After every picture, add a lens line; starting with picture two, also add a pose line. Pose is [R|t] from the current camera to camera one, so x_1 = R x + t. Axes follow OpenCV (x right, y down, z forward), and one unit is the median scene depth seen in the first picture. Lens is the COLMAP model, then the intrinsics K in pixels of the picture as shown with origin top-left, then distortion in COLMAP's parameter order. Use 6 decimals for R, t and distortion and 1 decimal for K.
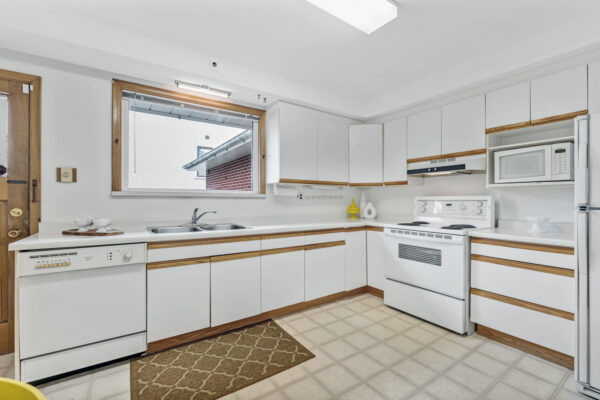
lens RADIAL K [[251.0, 0, 301.3], [0, 251.0, 202.0], [0, 0, 1]] dist [-0.008358, -0.001506]
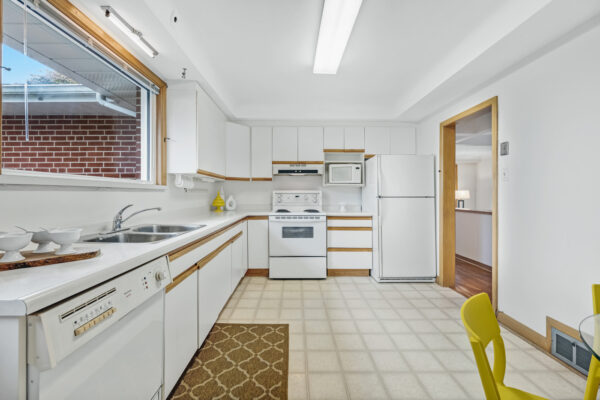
lens RADIAL K [[251.0, 0, 302.4], [0, 251.0, 194.4], [0, 0, 1]] dist [-0.008358, -0.001506]
pose [[0.559931, -0.002316, 0.828536, -0.692497], [0.005811, 0.999982, -0.001132, 0.000503], [-0.828519, 0.005448, 0.559935, 0.214232]]
